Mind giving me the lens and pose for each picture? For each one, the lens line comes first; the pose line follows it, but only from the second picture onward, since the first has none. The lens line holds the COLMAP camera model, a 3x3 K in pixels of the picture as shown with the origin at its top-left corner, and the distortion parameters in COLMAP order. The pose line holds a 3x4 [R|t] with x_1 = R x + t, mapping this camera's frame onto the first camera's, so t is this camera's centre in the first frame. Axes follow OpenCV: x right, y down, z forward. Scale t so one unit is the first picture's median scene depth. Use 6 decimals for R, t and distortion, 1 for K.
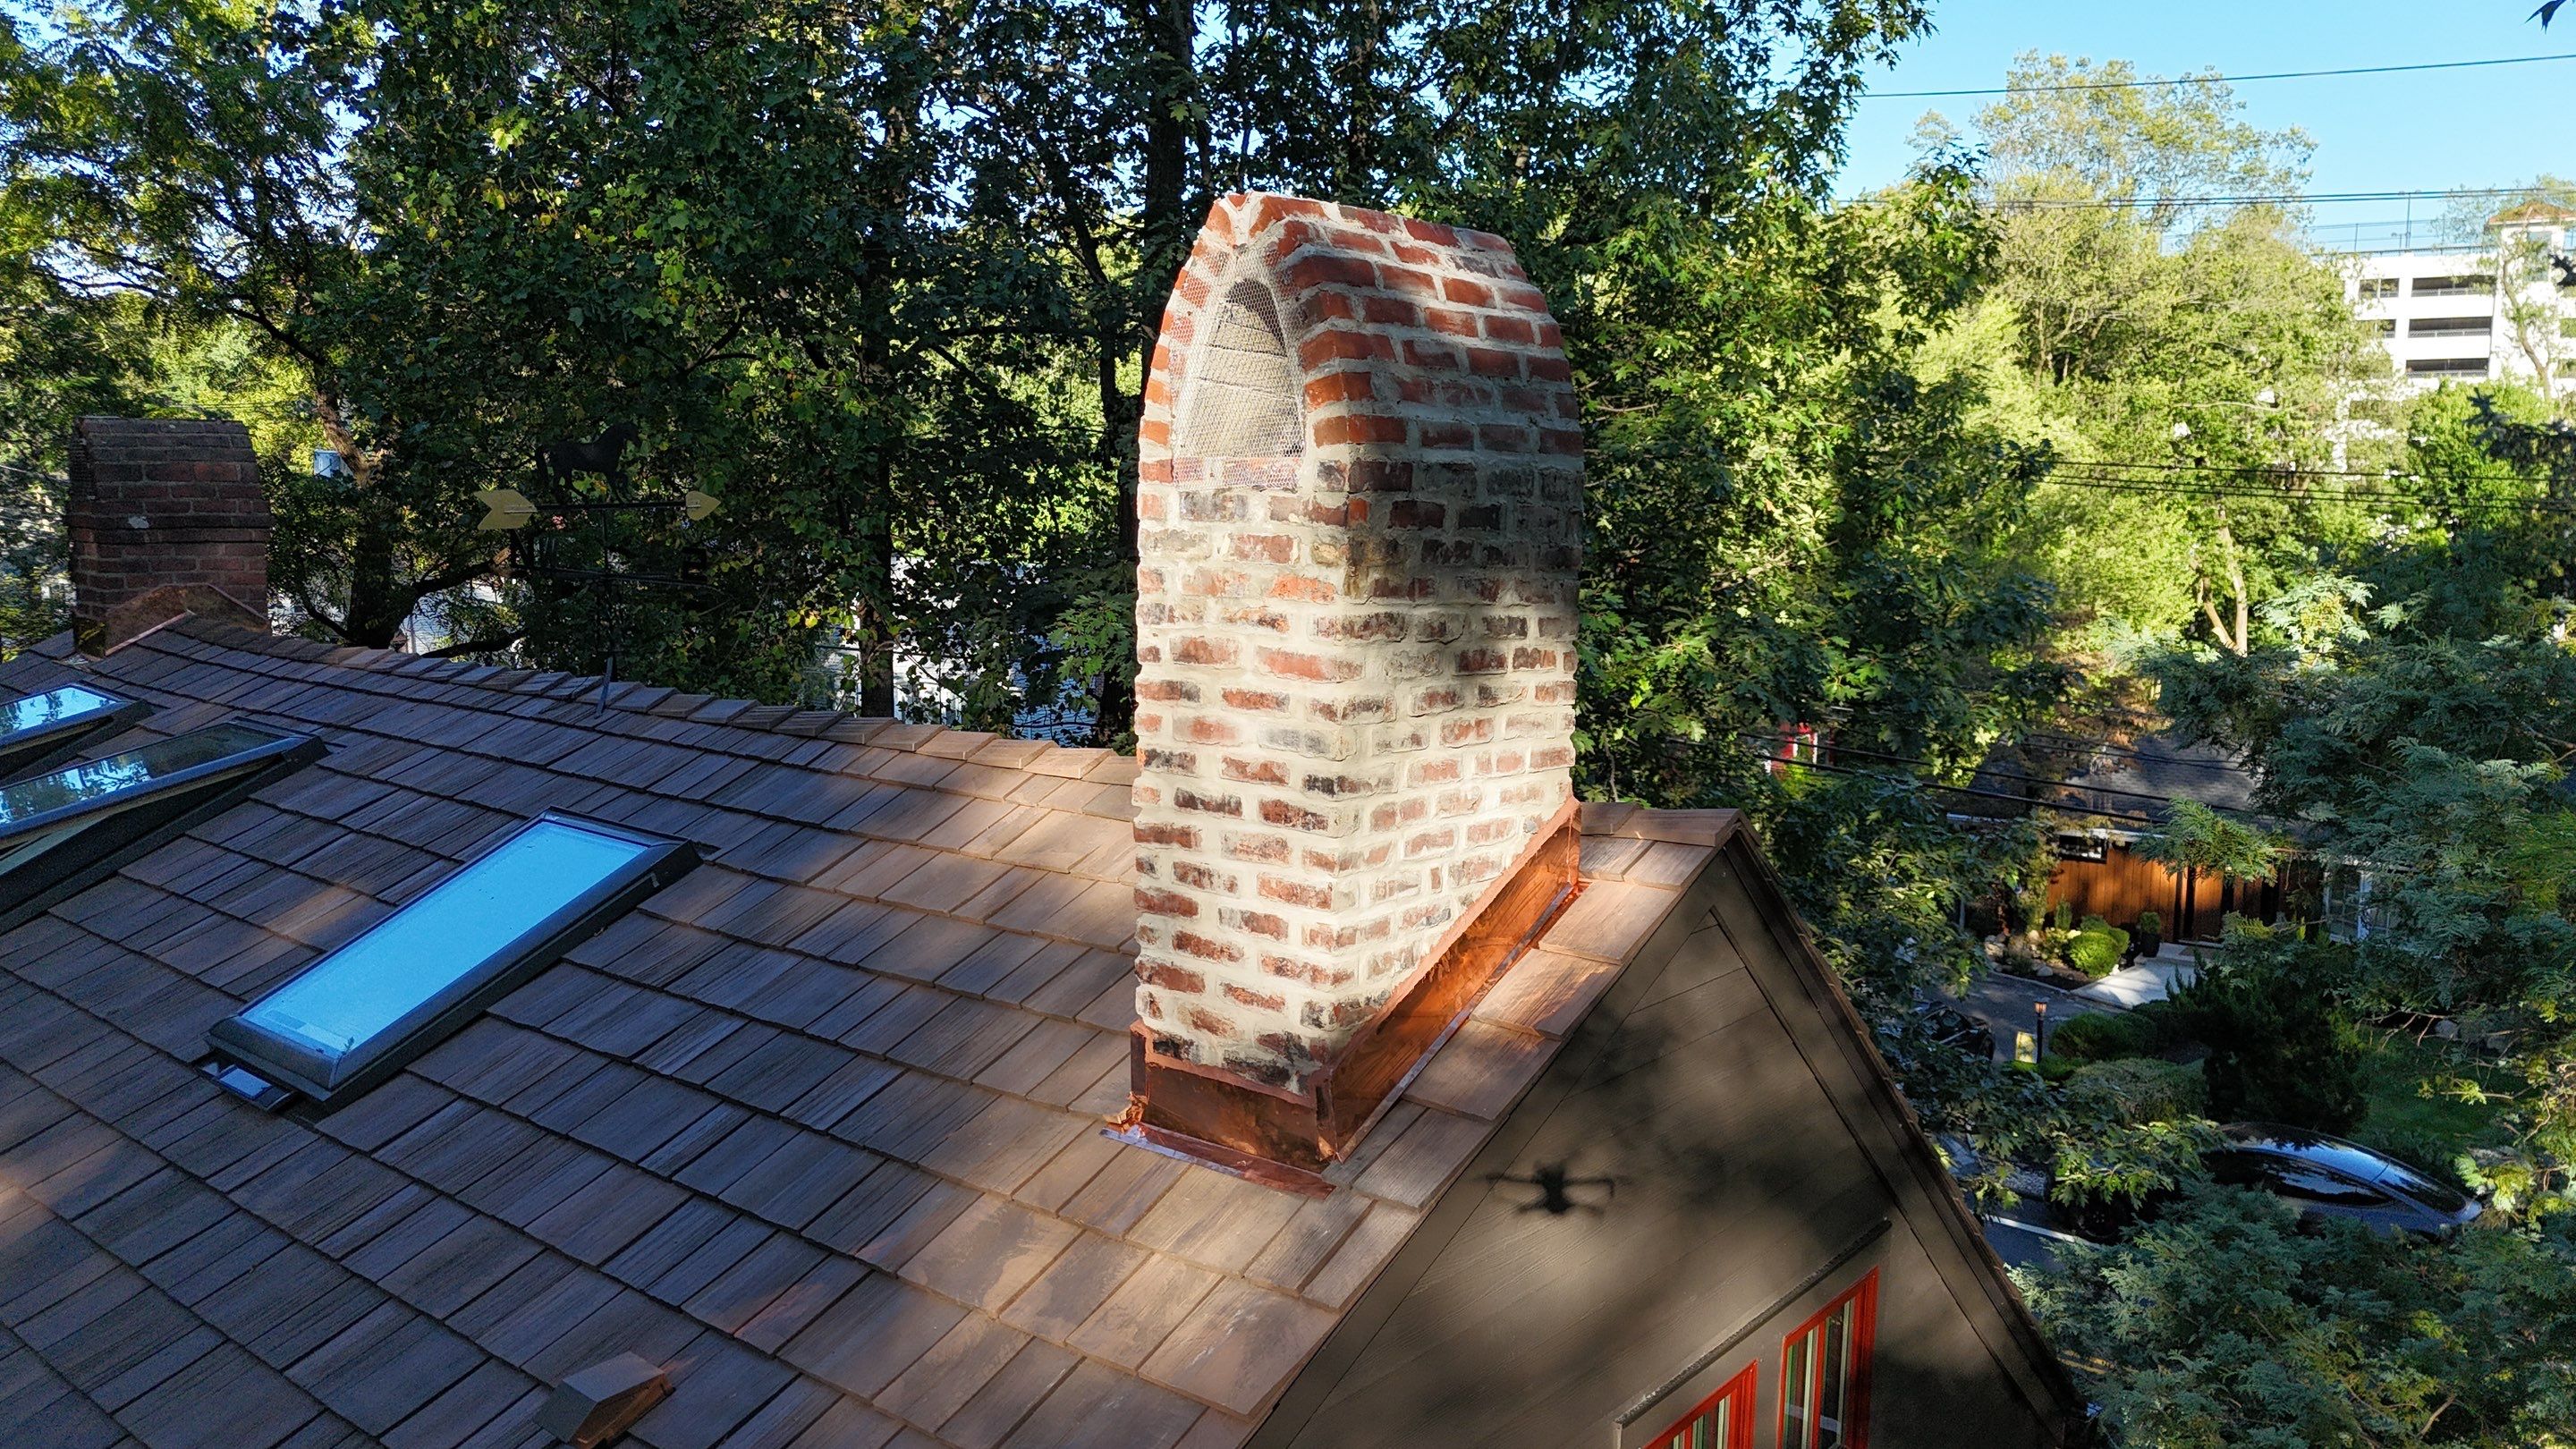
lens RADIAL K [[1919.8, 0, 1294.1], [0, 1919.8, 714.1], [0, 0, 1]] dist [0.010395, -0.012327]
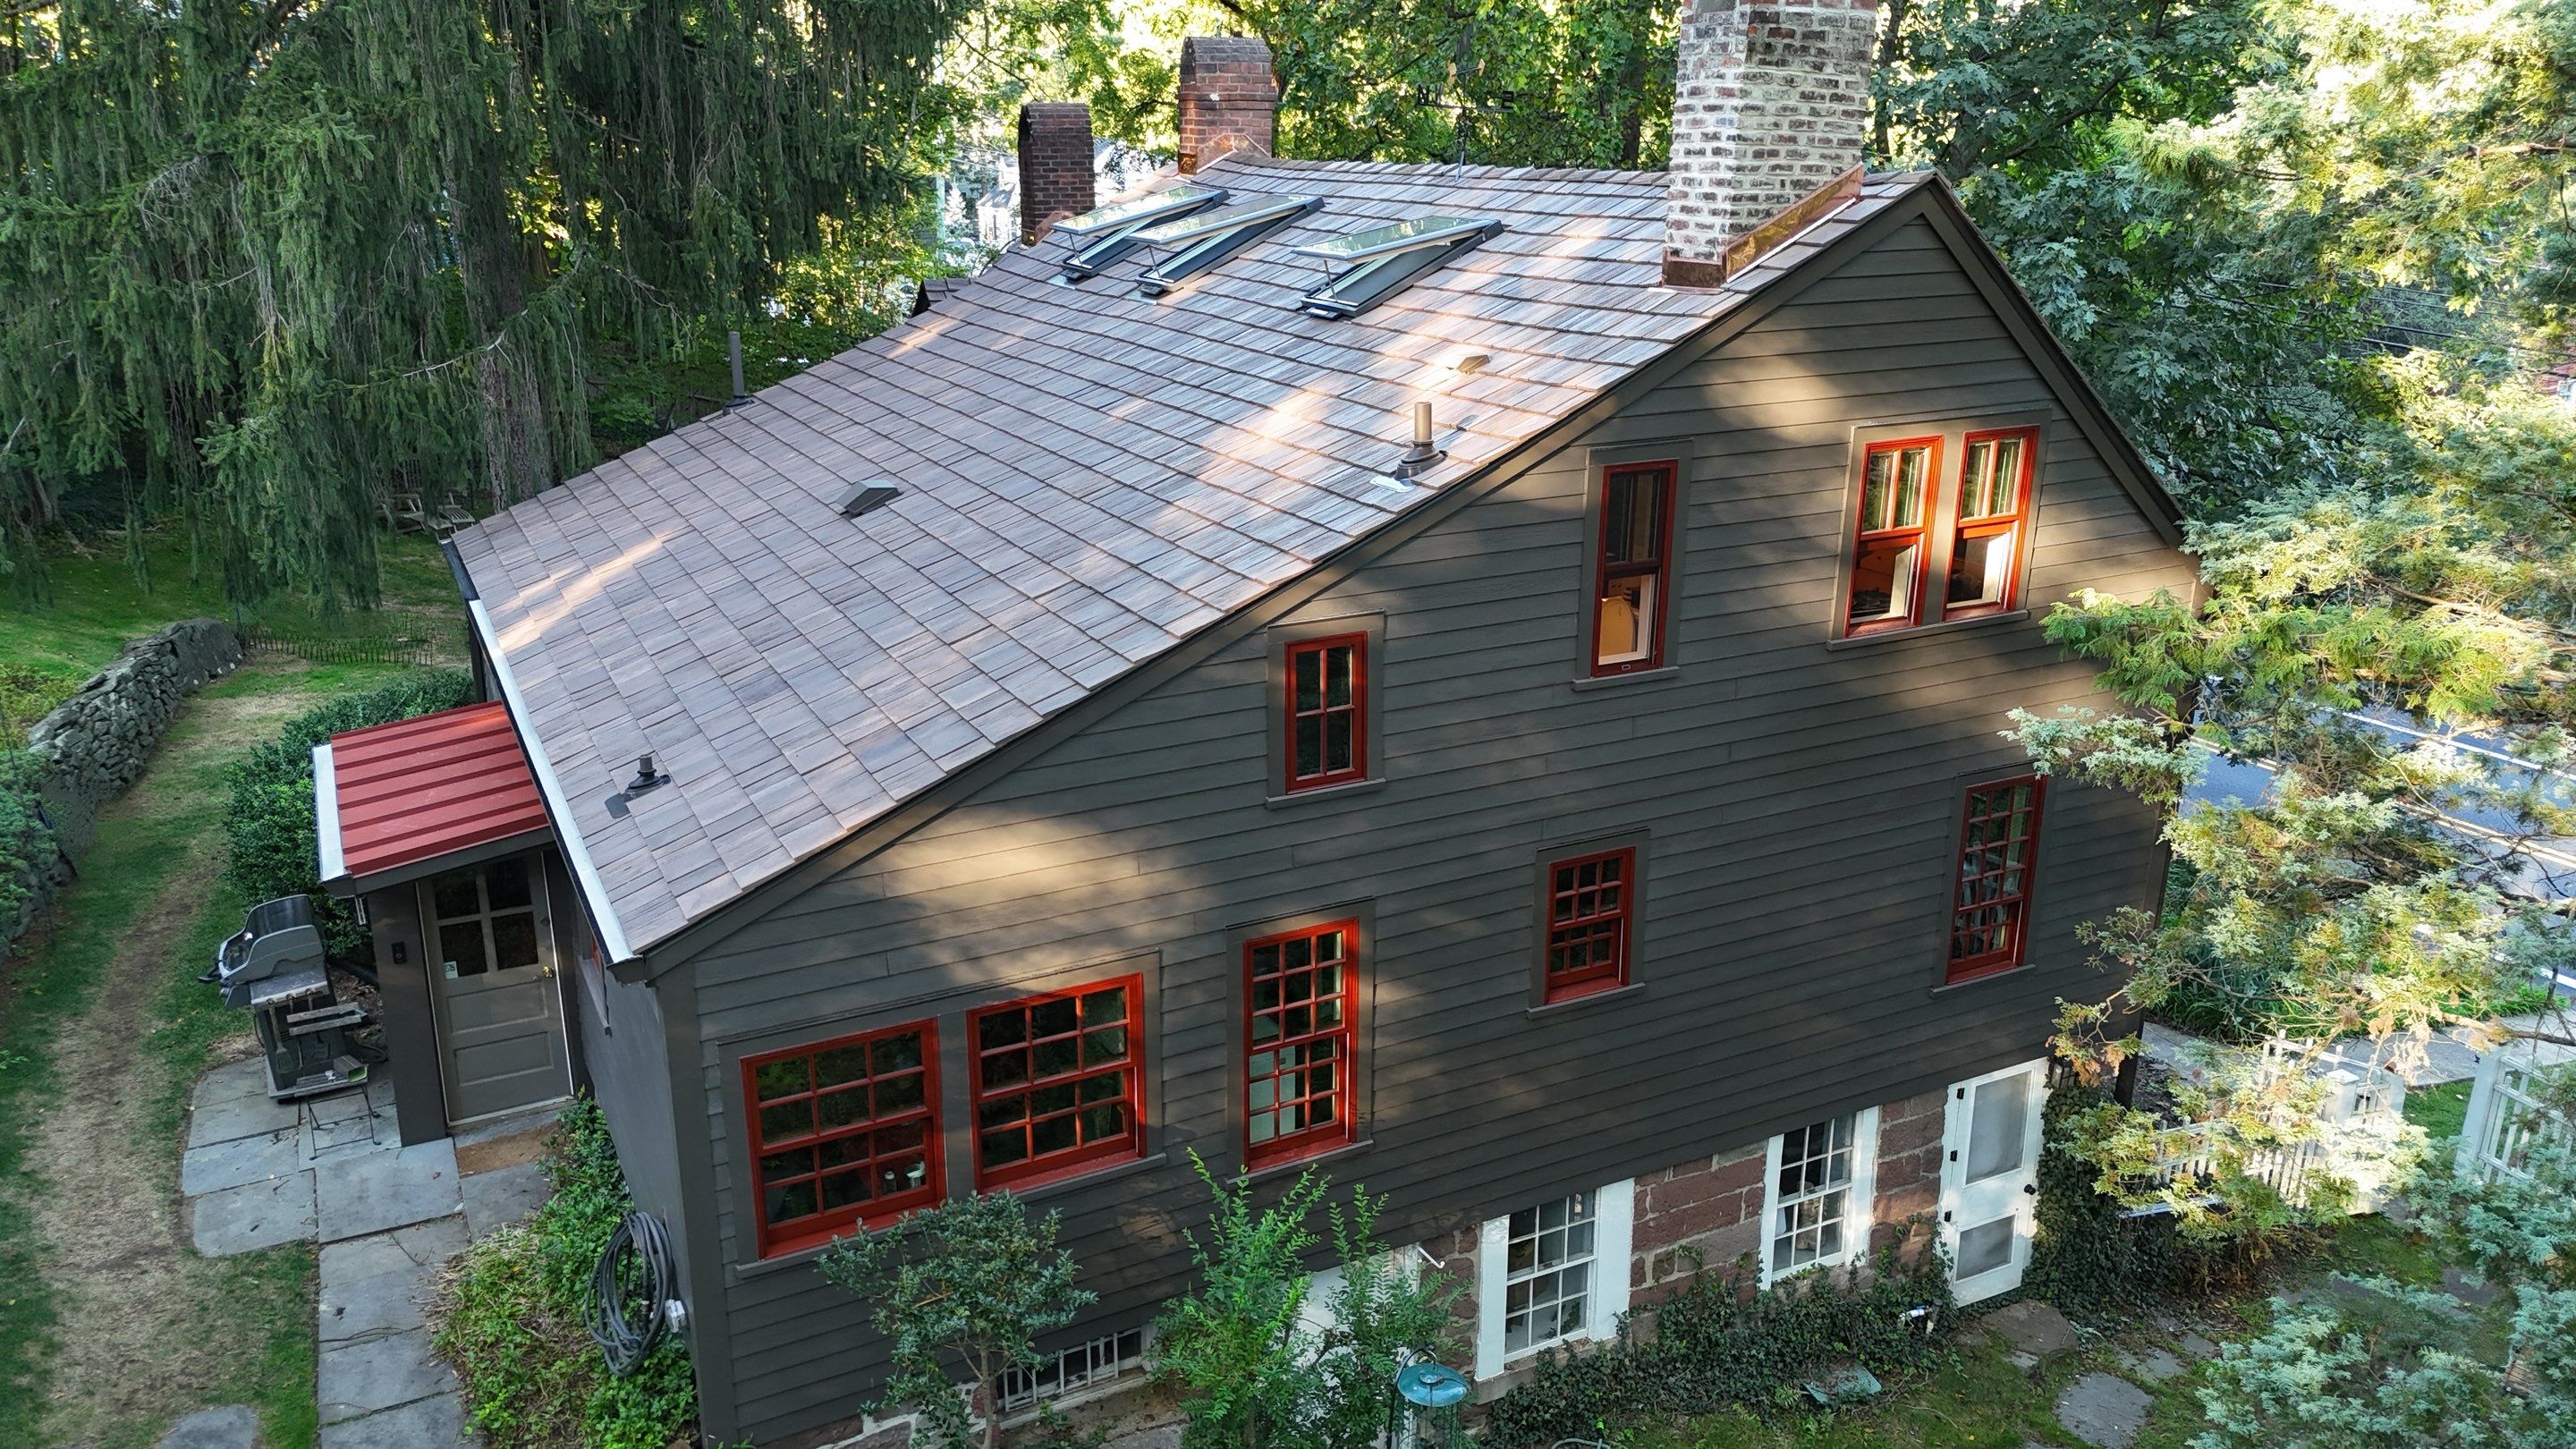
lens RADIAL K [[1919.8, 0, 1296.2], [0, 1919.8, 740.8], [0, 0, 1]] dist [0.010395, -0.012327]
pose [[0.921385, 0.109563, -0.372888, 0.525117], [-0.040010, 0.981084, 0.189402, 0.363152], [0.386586, -0.159593, 0.908340, -1.742540]]
